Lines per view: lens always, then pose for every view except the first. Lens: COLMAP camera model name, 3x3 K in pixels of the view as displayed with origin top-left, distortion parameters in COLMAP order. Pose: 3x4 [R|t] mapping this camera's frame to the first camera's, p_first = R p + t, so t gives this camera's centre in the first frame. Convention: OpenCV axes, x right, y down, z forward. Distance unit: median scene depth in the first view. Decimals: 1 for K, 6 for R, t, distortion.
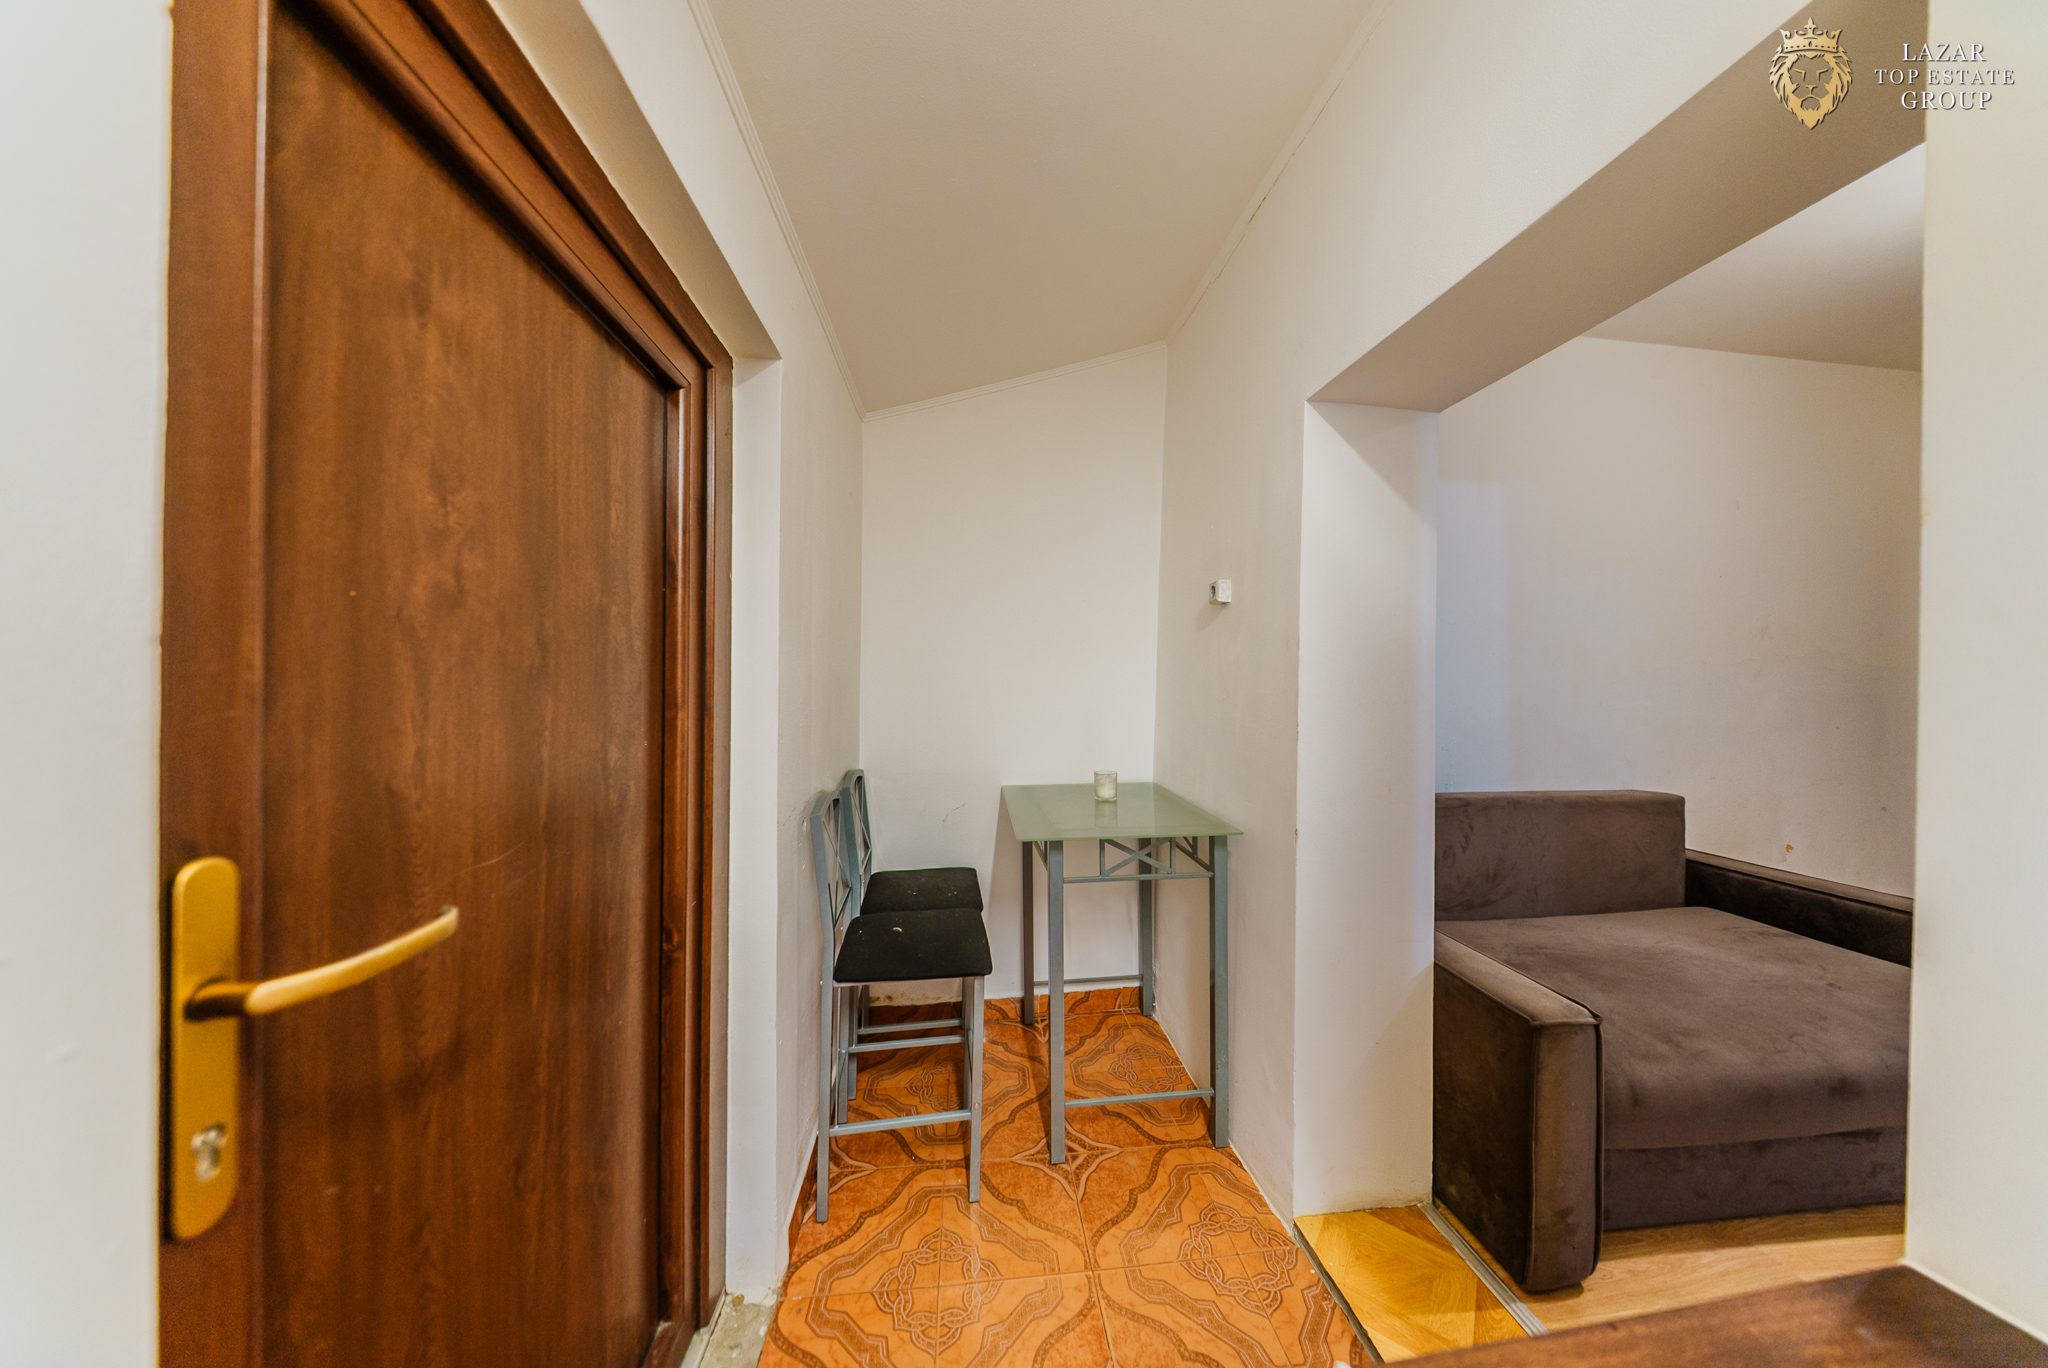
lens RADIAL K [[613.7, 0, 1024.0], [0, 613.7, 684.0], [0, 0, 1]] dist [-0.006338, -0.000044]
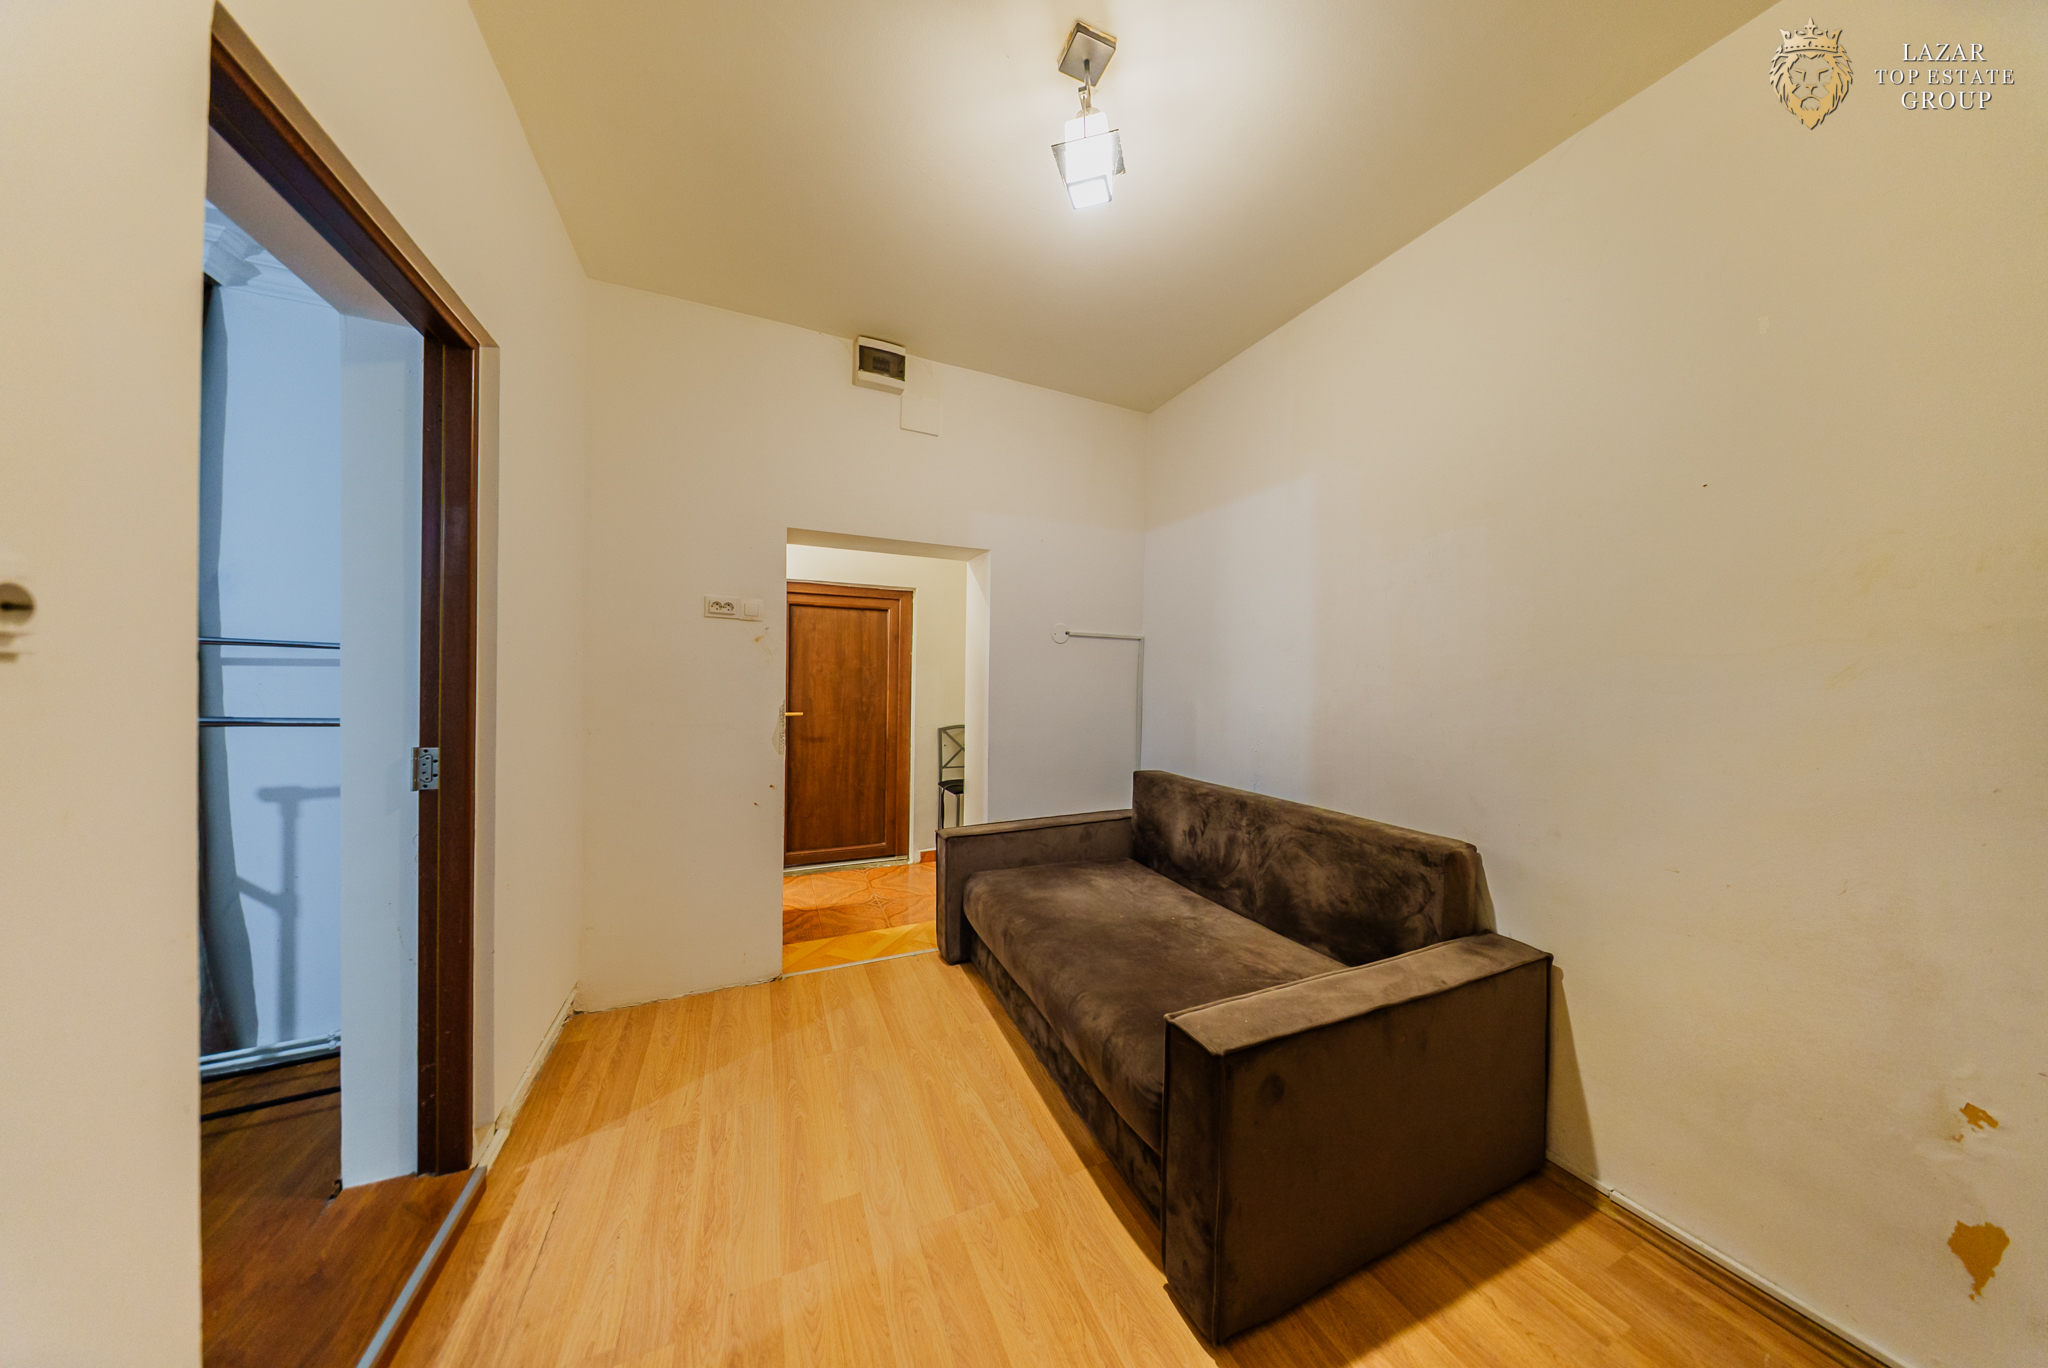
lens RADIAL K [[613.7, 0, 1024.0], [0, 613.7, 684.0], [0, 0, 1]] dist [-0.006338, -0.000044]
pose [[0.279583, 0.000204, -0.960122, 2.252310], [-0.010588, 0.999940, -0.002871, -0.000604], [0.960063, 0.010968, 0.279568, 0.467752]]
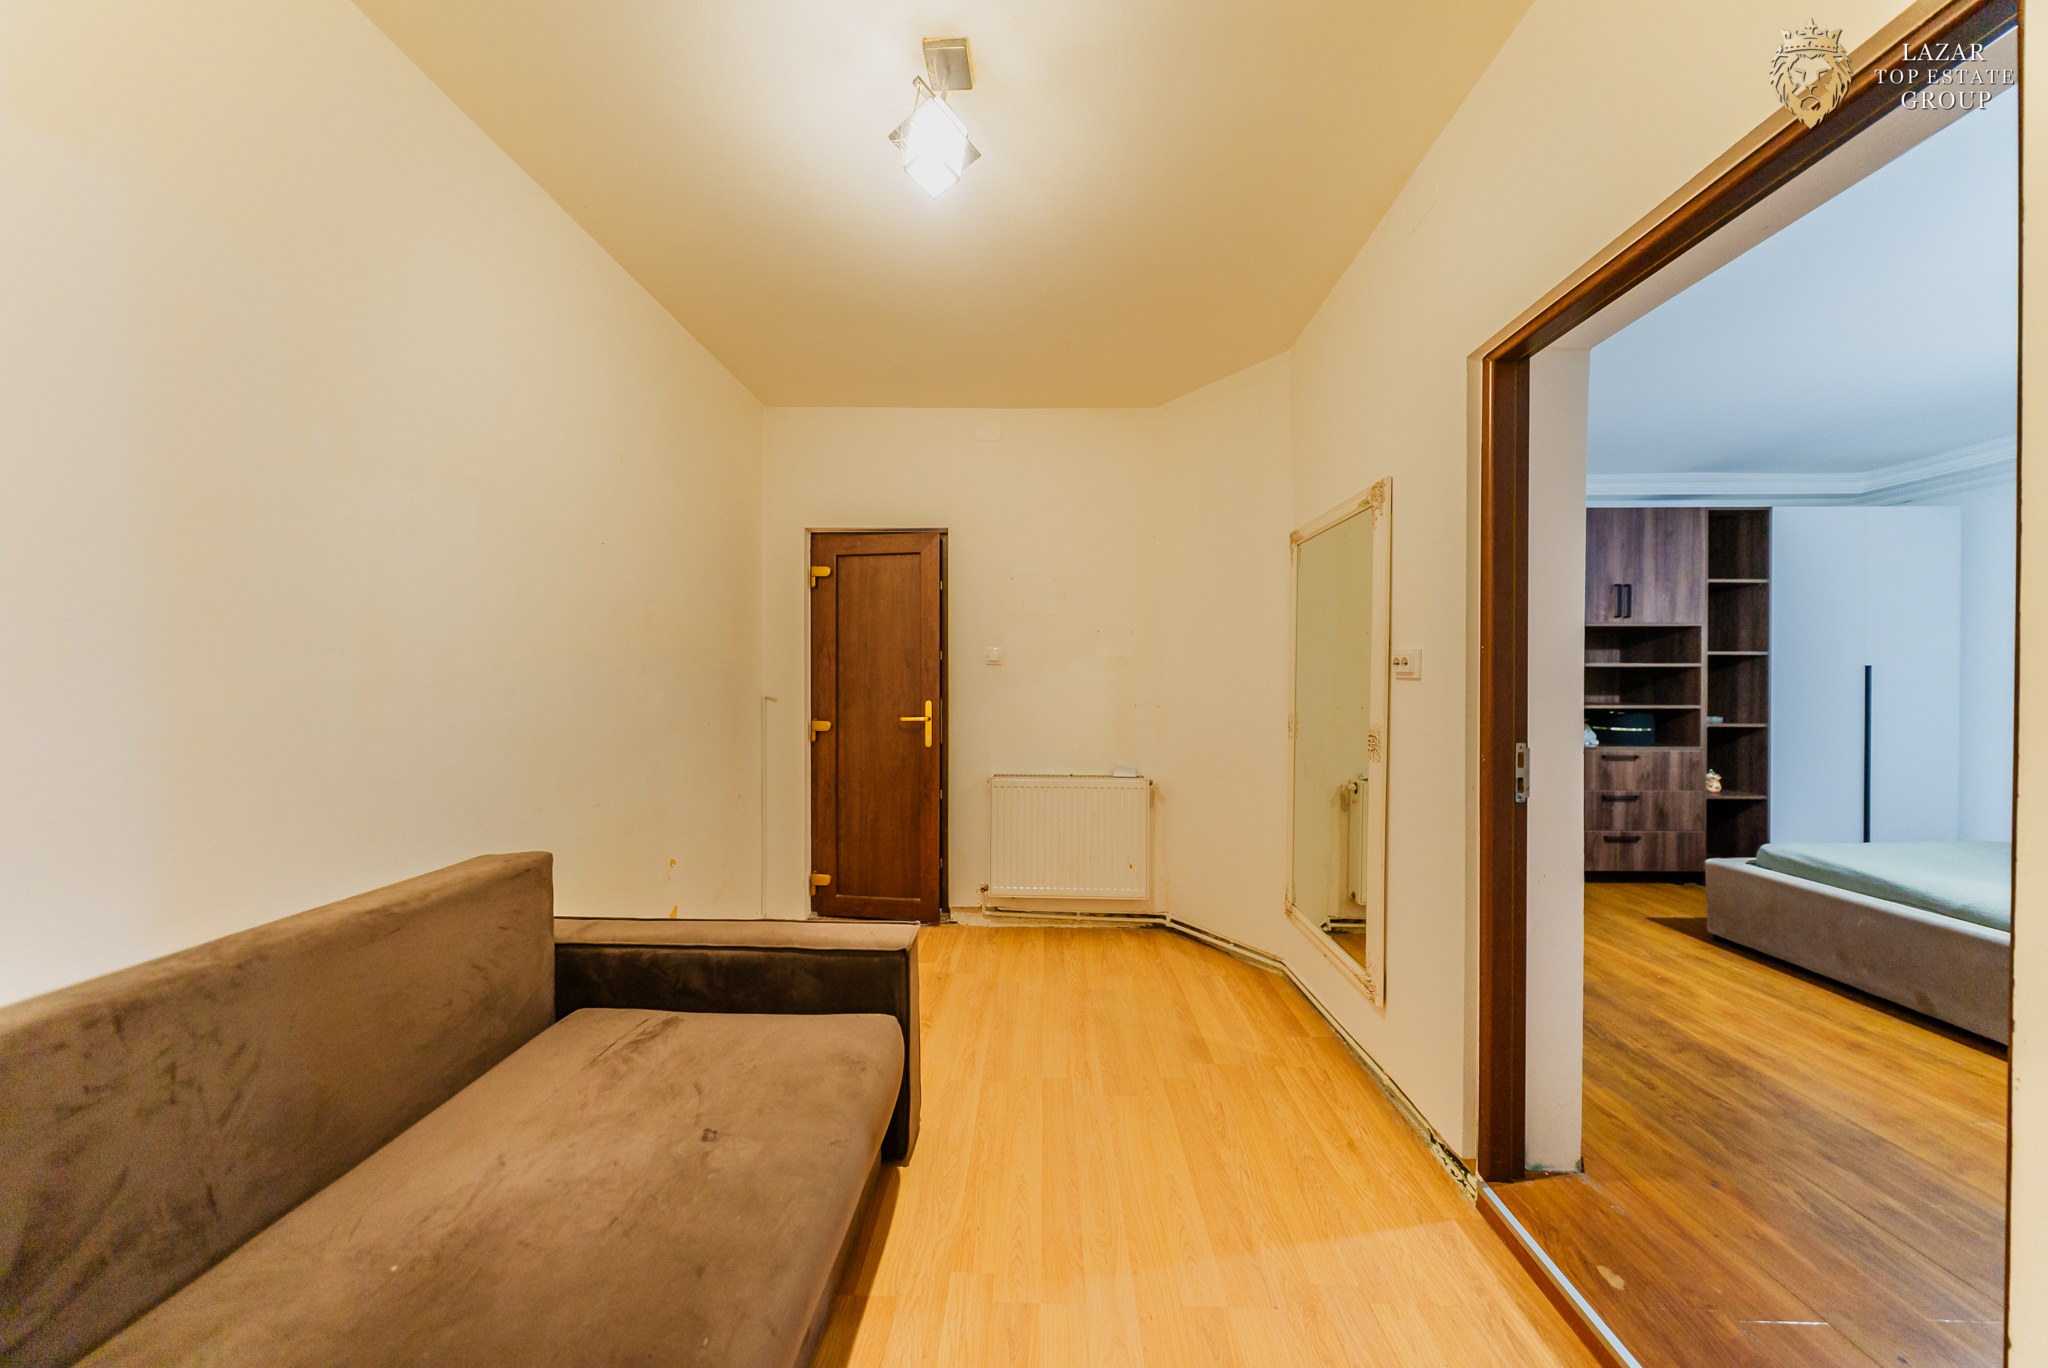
lens RADIAL K [[613.0, 0, 1030.5], [0, 613.0, 683.1], [0, 0, 1]] dist [0.007270, -0.001874]
pose [[0.156022, -0.017251, 0.987603, 0.695656], [-0.001230, 0.999843, 0.017659, -0.021422], [-0.987753, -0.003970, 0.155976, 0.520035]]
